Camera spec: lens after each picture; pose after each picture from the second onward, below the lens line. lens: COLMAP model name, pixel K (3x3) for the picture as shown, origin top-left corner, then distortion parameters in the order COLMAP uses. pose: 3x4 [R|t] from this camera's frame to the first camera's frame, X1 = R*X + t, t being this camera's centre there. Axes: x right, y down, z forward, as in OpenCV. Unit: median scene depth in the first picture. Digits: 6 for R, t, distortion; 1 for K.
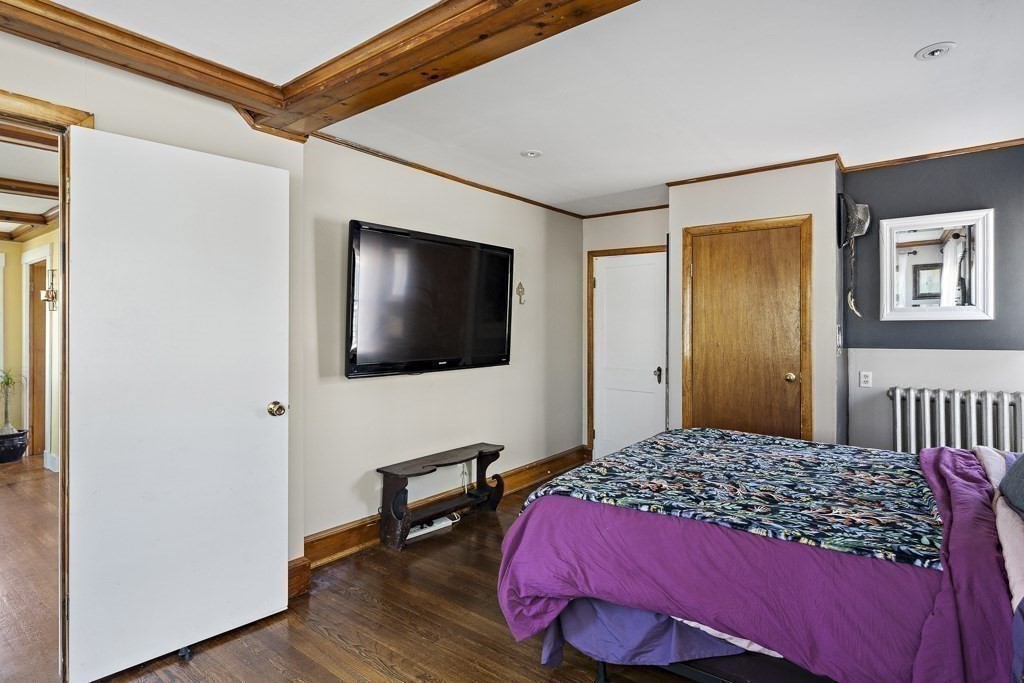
lens RADIAL K [[533.7, 0, 513.0], [0, 533.7, 326.1], [0, 0, 1]] dist [0.001275, 0.000487]
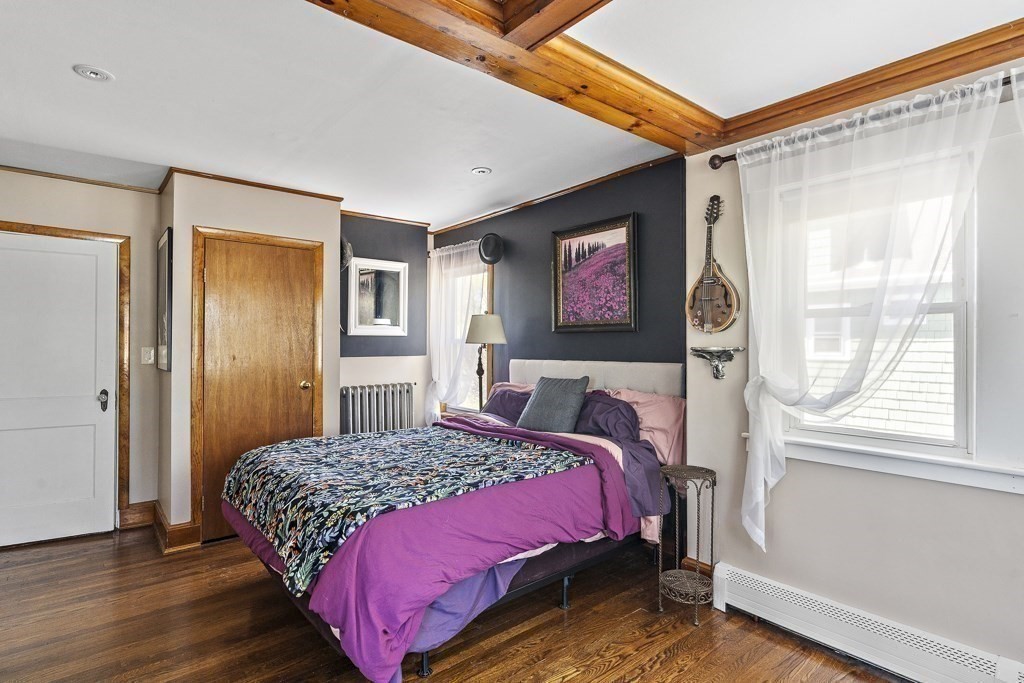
lens RADIAL K [[531.4, 0, 512.0], [0, 531.4, 341.5], [0, 0, 1]] dist [0.001015, 0.000279]
pose [[0.217606, 0.005040, 0.976024, -0.476784], [-0.008608, 0.999958, -0.003244, 0.005205], [-0.975999, -0.007696, 0.217641, 0.342584]]
